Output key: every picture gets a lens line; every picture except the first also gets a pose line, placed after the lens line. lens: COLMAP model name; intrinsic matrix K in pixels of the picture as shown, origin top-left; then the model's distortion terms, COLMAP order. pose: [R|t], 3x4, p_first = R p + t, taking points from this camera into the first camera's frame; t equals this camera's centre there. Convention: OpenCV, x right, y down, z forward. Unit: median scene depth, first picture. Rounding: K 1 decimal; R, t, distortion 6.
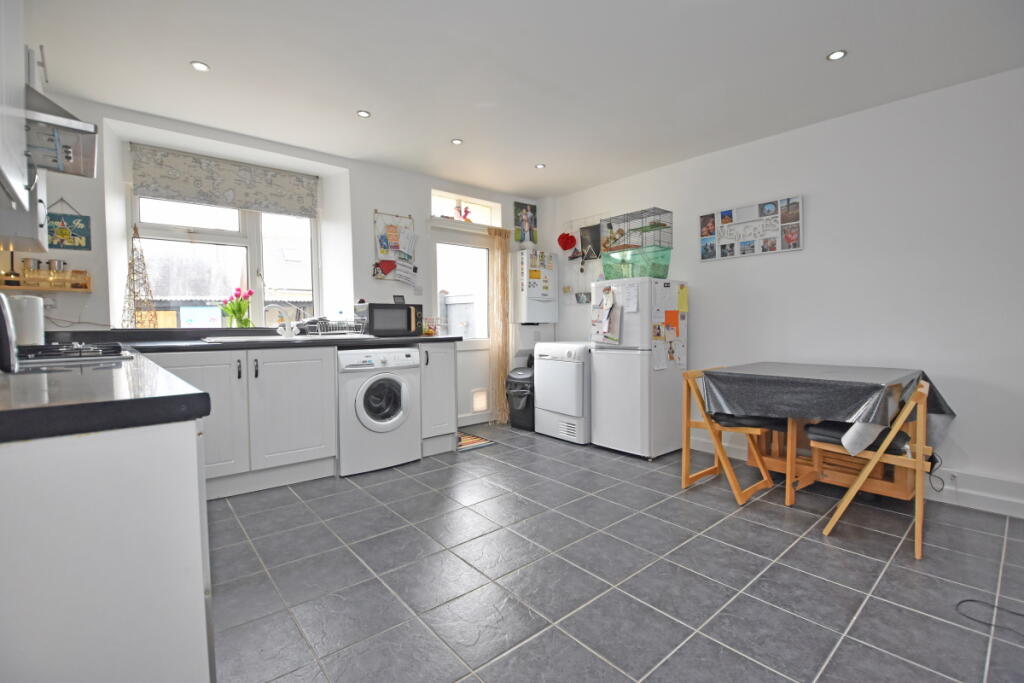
lens RADIAL K [[454.5, 0, 510.6], [0, 454.5, 339.5], [0, 0, 1]] dist [-0.005442, -0.000965]
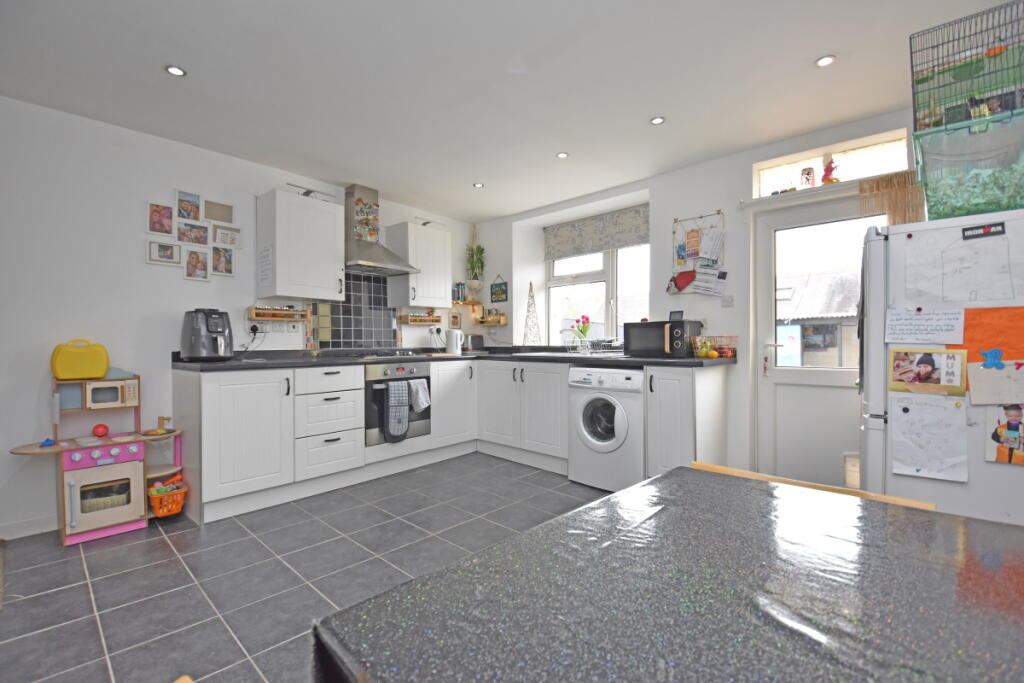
lens RADIAL K [[454.5, 0, 510.1], [0, 454.5, 343.3], [0, 0, 1]] dist [-0.005442, -0.000965]
pose [[0.085225, 0.004066, -0.996353, 0.636588], [-0.038419, 0.999261, 0.000792, -0.025293], [0.995621, 0.038211, 0.085318, 0.650121]]
